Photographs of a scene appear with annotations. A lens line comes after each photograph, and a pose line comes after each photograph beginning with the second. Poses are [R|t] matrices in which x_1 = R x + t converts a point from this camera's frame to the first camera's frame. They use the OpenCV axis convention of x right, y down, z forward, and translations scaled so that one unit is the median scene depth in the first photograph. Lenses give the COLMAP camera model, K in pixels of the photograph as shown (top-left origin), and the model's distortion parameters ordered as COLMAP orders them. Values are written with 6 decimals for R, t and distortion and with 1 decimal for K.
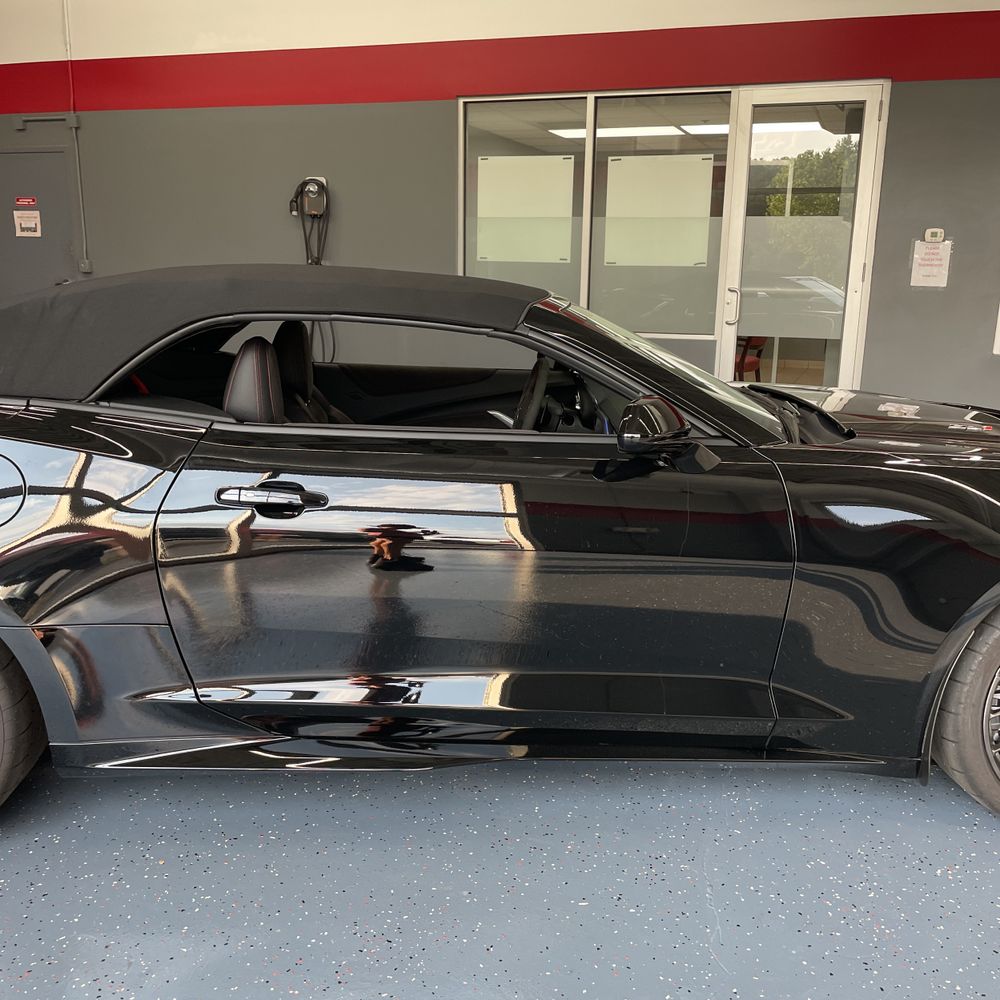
lens RADIAL K [[1011.8, 0, 500.0], [0, 1011.8, 500.0], [0, 0, 1]] dist [0.086240, -0.120448]
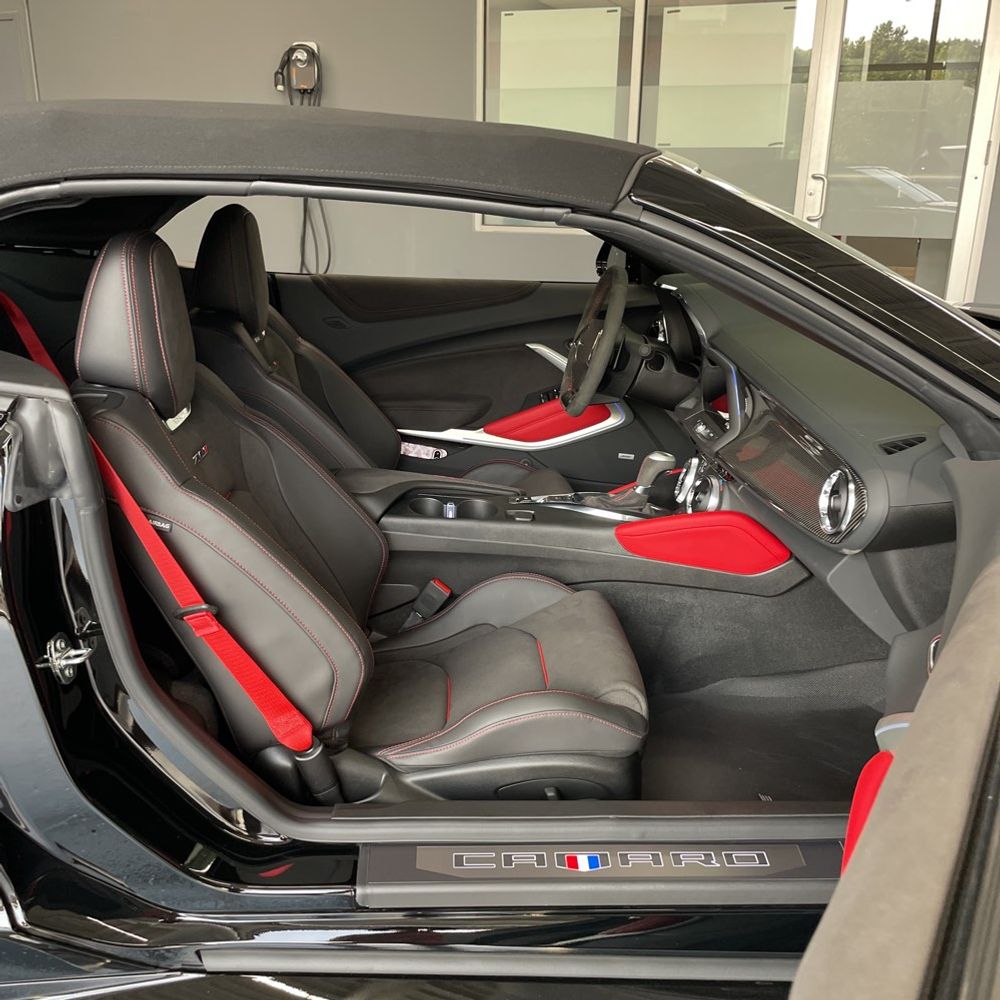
lens RADIAL K [[984.4, 0, 500.0], [0, 984.4, 500.0], [0, 0, 1]] dist [0.084021, -0.119505]
pose [[0.999913, -0.000454, -0.013221, -0.013786], [0.001712, 0.995452, 0.095252, -0.028196], [0.013117, -0.095266, 0.995365, 0.195593]]
